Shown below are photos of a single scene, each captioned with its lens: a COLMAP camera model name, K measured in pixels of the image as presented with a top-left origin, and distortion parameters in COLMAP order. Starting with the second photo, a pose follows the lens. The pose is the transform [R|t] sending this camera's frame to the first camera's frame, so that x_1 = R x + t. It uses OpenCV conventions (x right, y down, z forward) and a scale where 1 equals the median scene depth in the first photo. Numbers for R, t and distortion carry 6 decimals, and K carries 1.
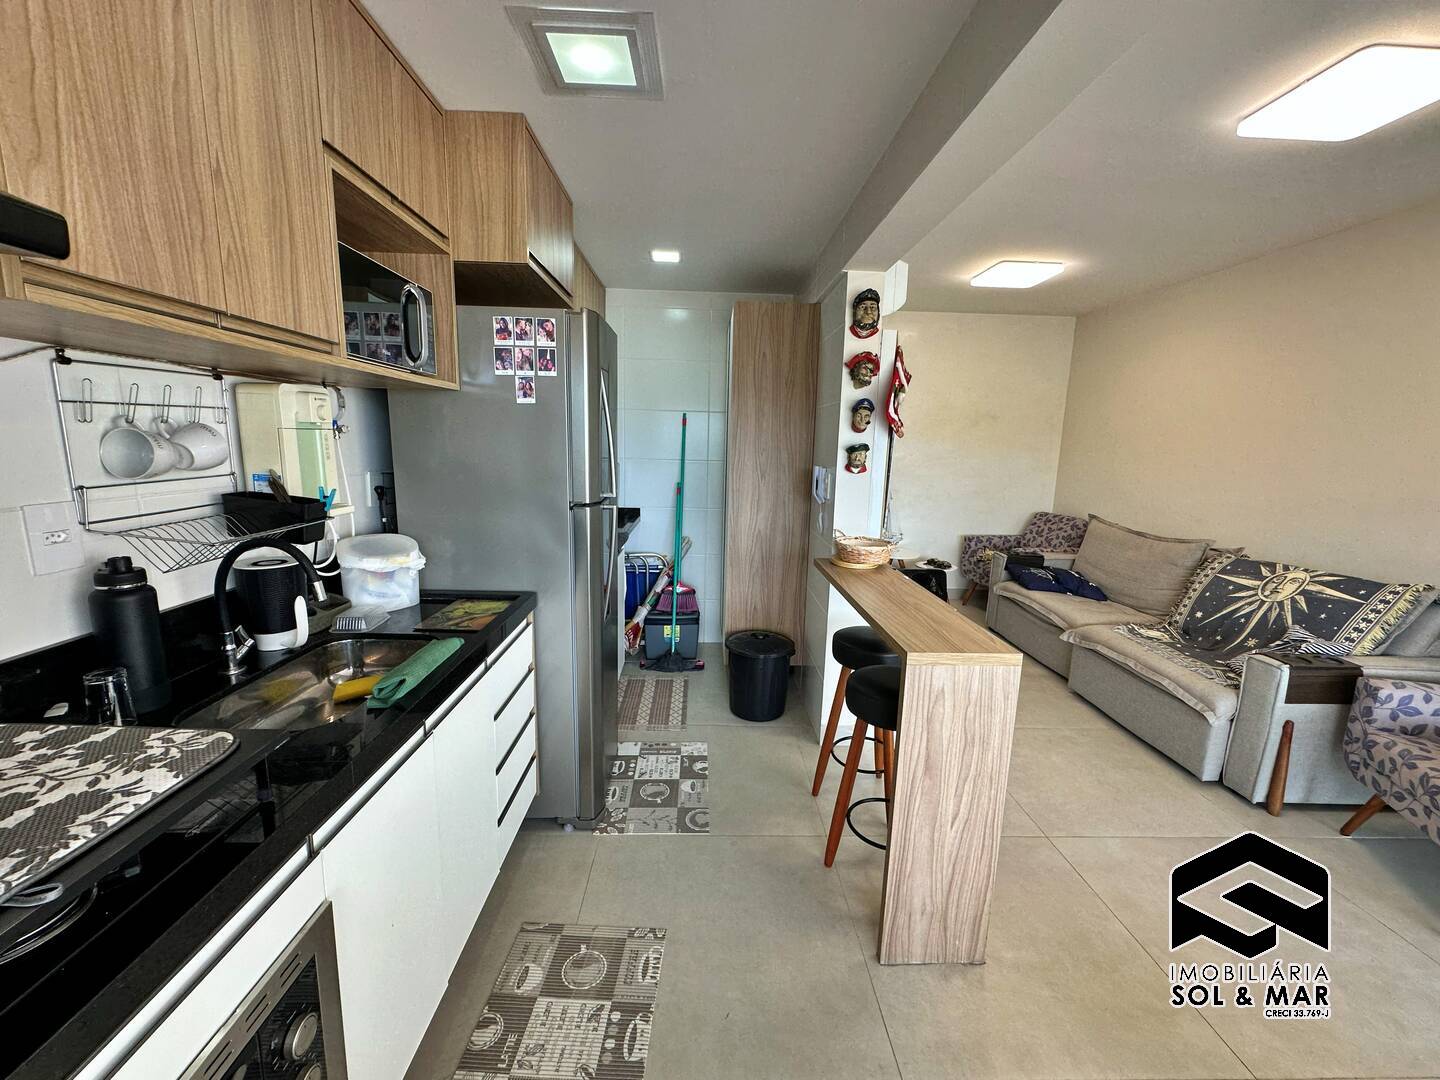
lens RADIAL K [[574.0, 0, 719.9], [0, 574.0, 540.9], [0, 0, 1]] dist [-0.003325, 0.000965]
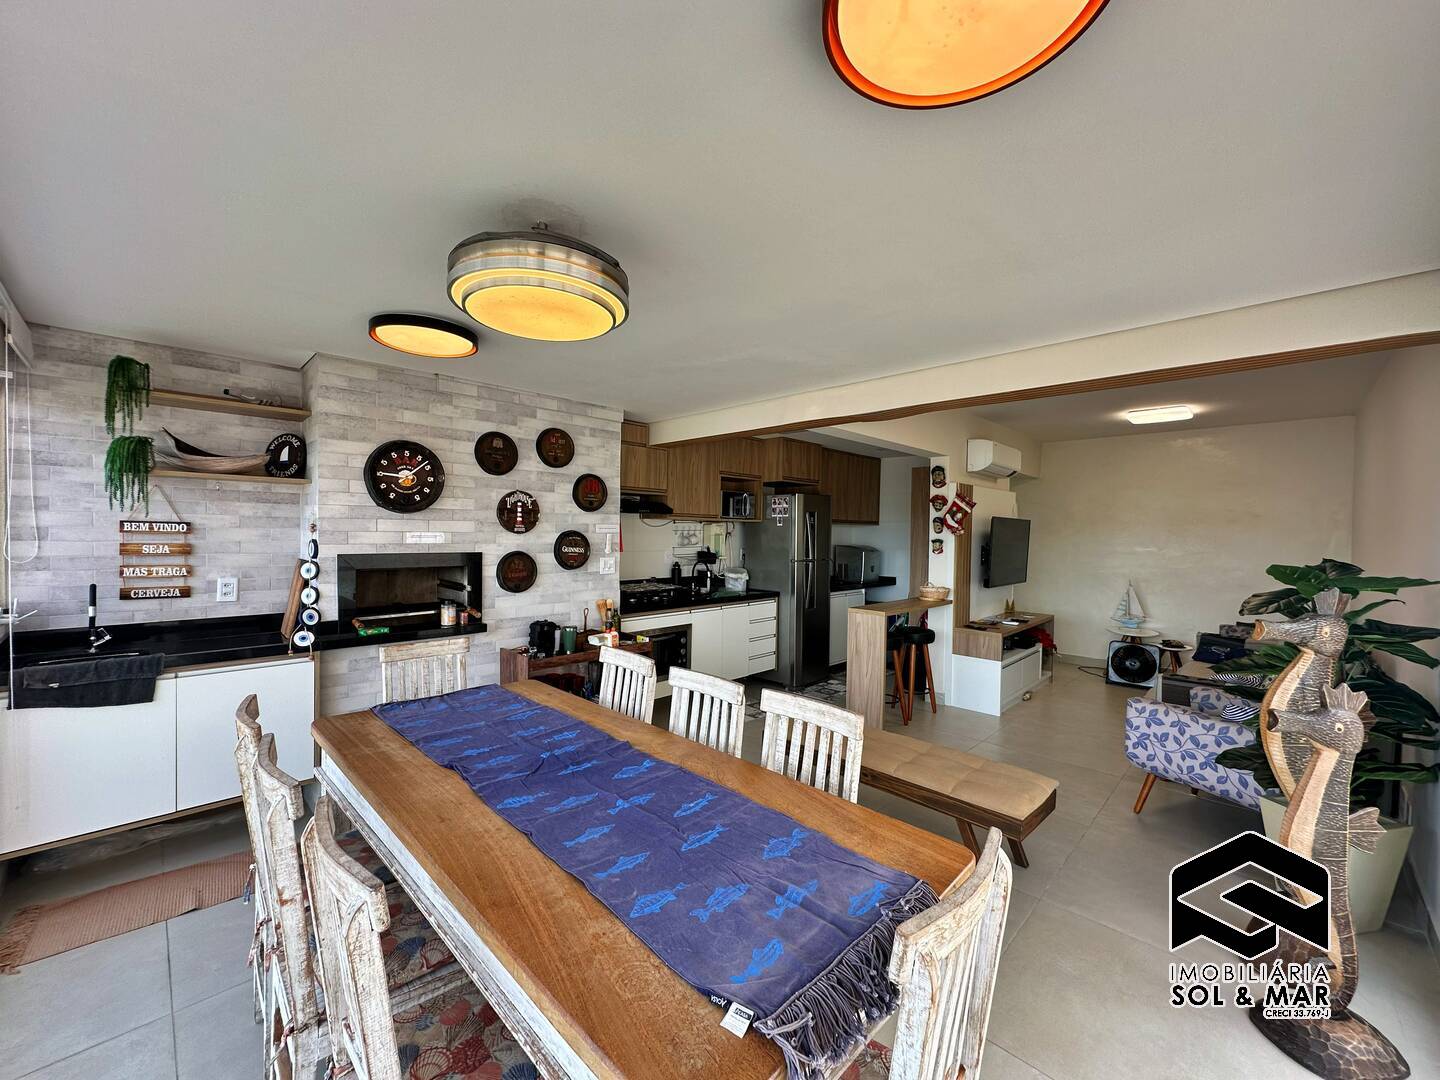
lens RADIAL K [[574.0, 0, 719.6], [0, 574.0, 541.5], [0, 0, 1]] dist [-0.003325, 0.000965]
pose [[0.692518, -0.002166, -0.721397, 1.236282], [-0.122069, 0.985224, -0.120140, 0.182109], [0.710998, 0.171260, 0.682021, -0.953468]]
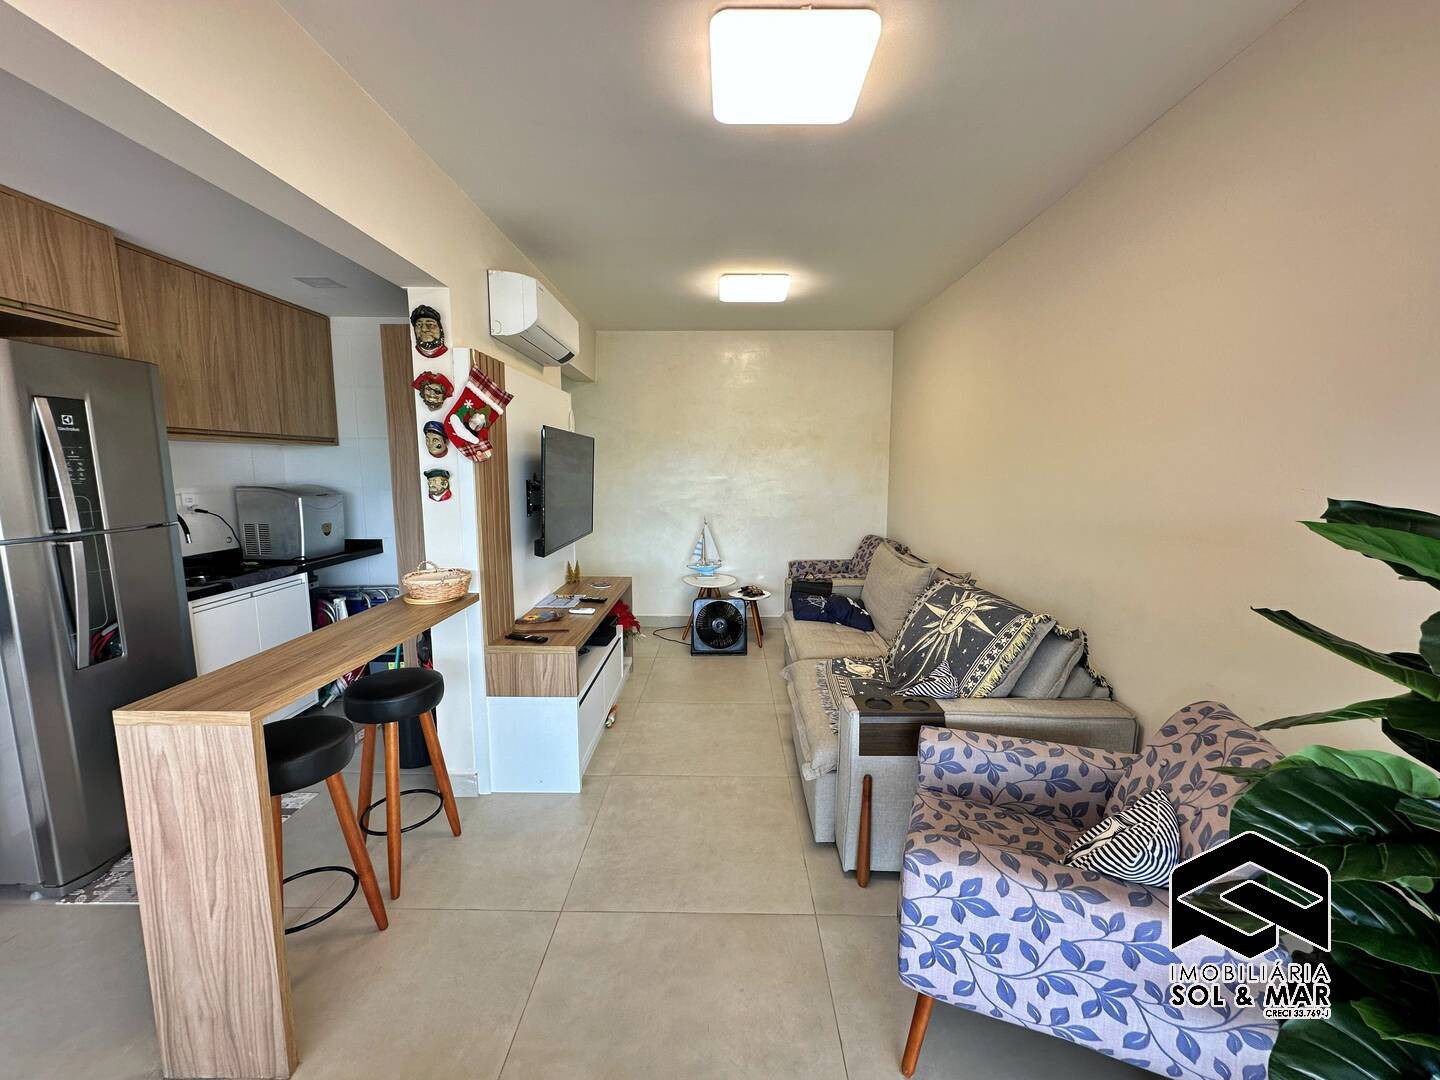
lens RADIAL K [[574.0, 0, 719.4], [0, 574.0, 540.1], [0, 0, 1]] dist [-0.003325, 0.000965]
pose [[0.998903, -0.017418, -0.043471, 0.791779], [0.015437, 0.998845, -0.045510, -0.005642], [0.044214, 0.044789, 0.998018, 0.103902]]
